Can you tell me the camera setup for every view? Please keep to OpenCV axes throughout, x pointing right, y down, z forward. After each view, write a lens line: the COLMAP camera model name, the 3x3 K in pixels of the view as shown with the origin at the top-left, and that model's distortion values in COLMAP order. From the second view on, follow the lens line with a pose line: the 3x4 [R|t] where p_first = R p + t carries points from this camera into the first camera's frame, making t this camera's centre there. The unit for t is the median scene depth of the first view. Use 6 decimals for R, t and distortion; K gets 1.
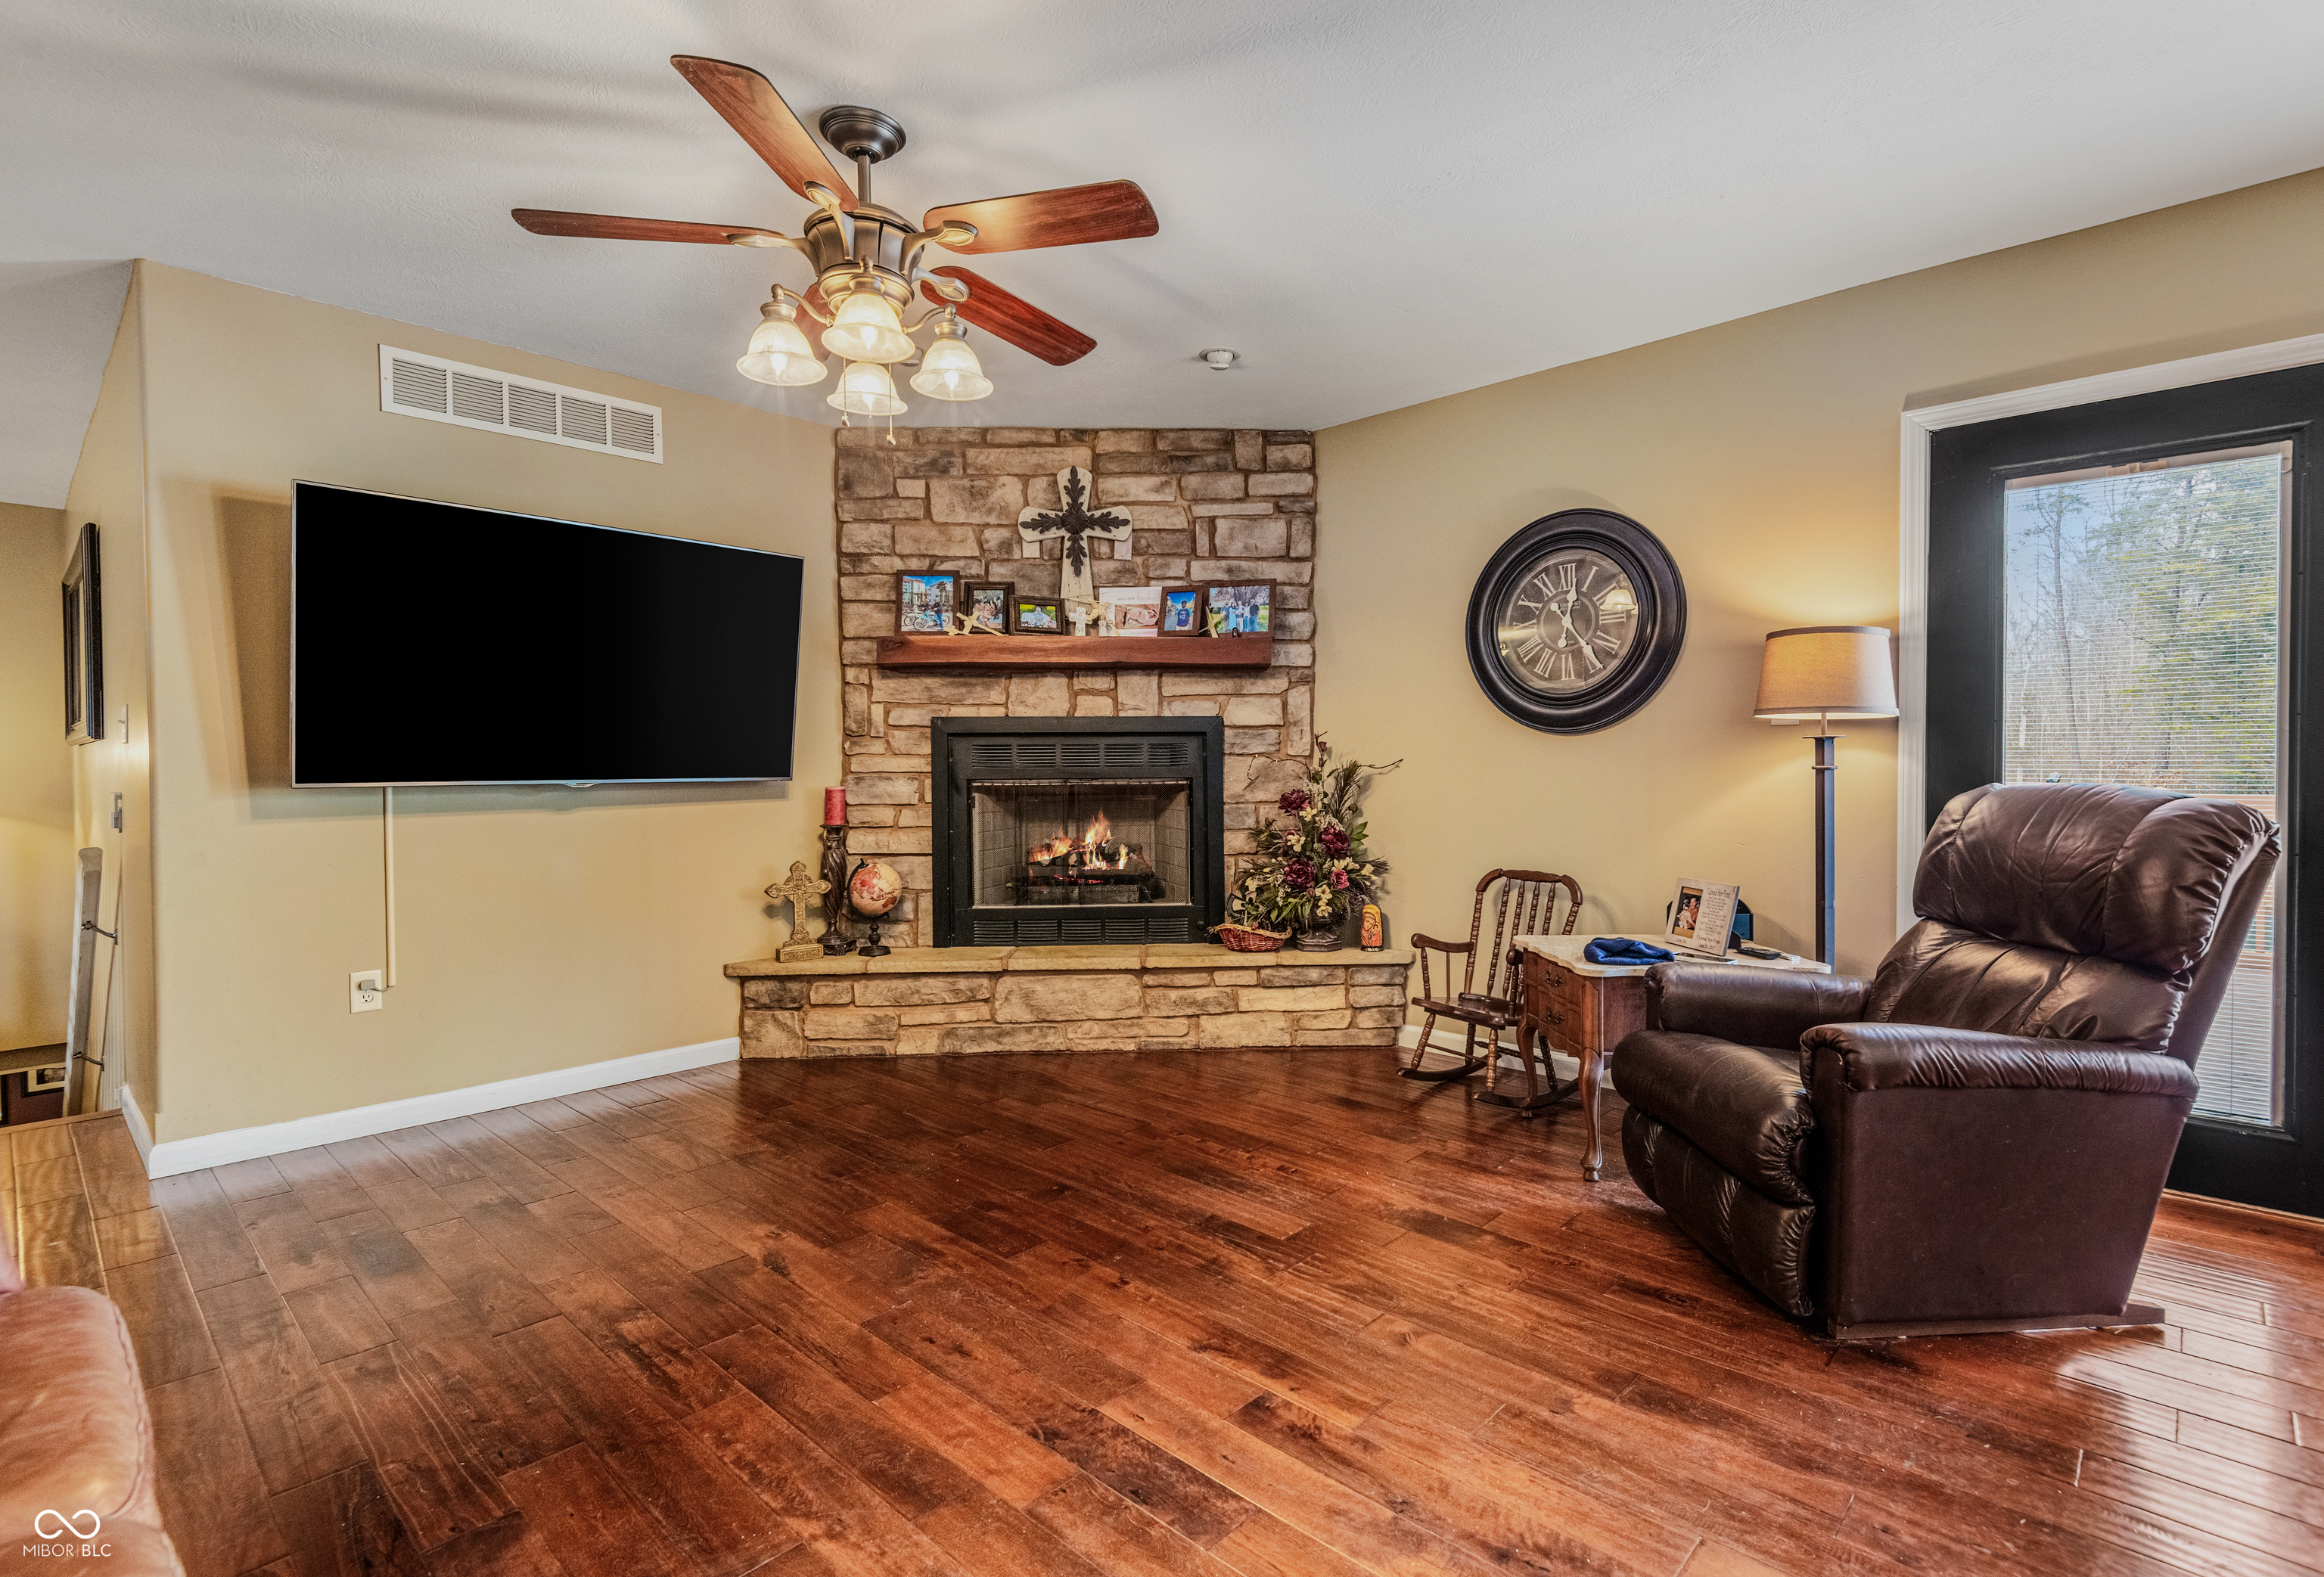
lens RADIAL K [[1045.8, 0, 1166.7], [0, 1045.8, 785.2], [0, 0, 1]] dist [0.003679, 0.000076]
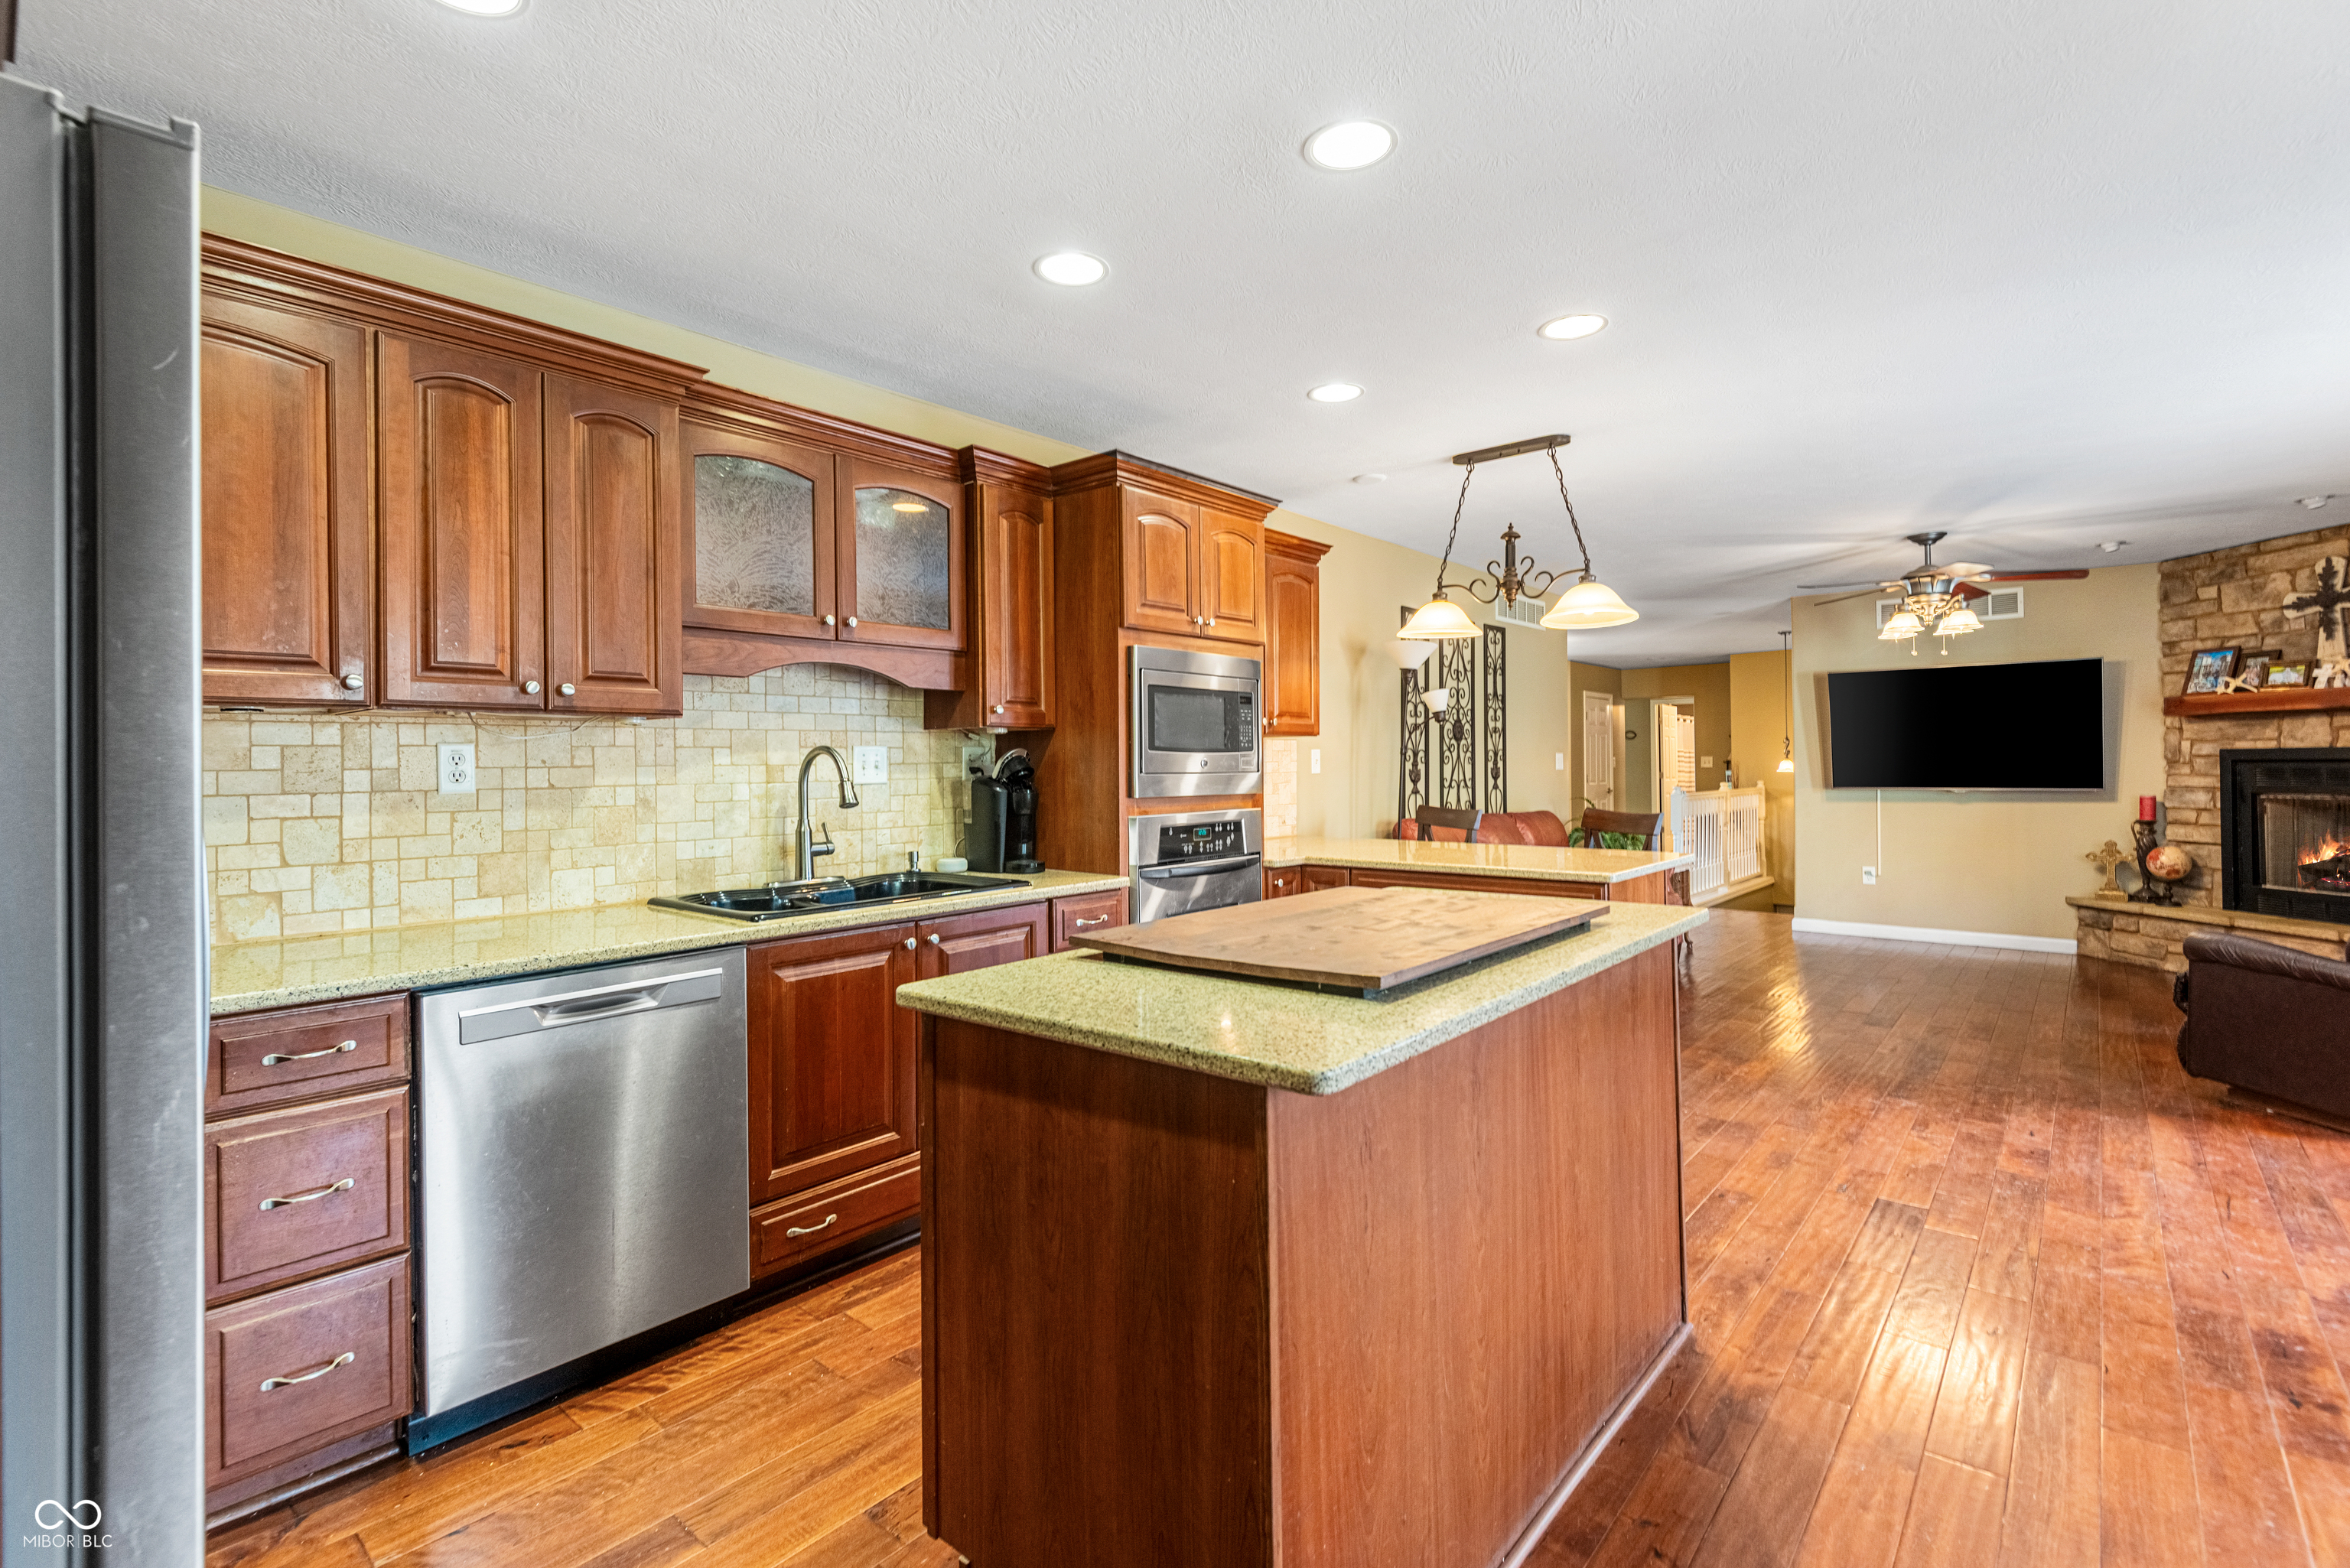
lens RADIAL K [[1062.4, 0, 1182.4], [0, 1062.4, 771.7], [0, 0, 1]] dist [0.027554, -0.000146]
pose [[0.012845, 0.008892, -0.999878, 1.262111], [-0.005666, 0.999945, 0.008820, -0.039047], [0.999901, 0.005552, 0.012895, -0.450939]]
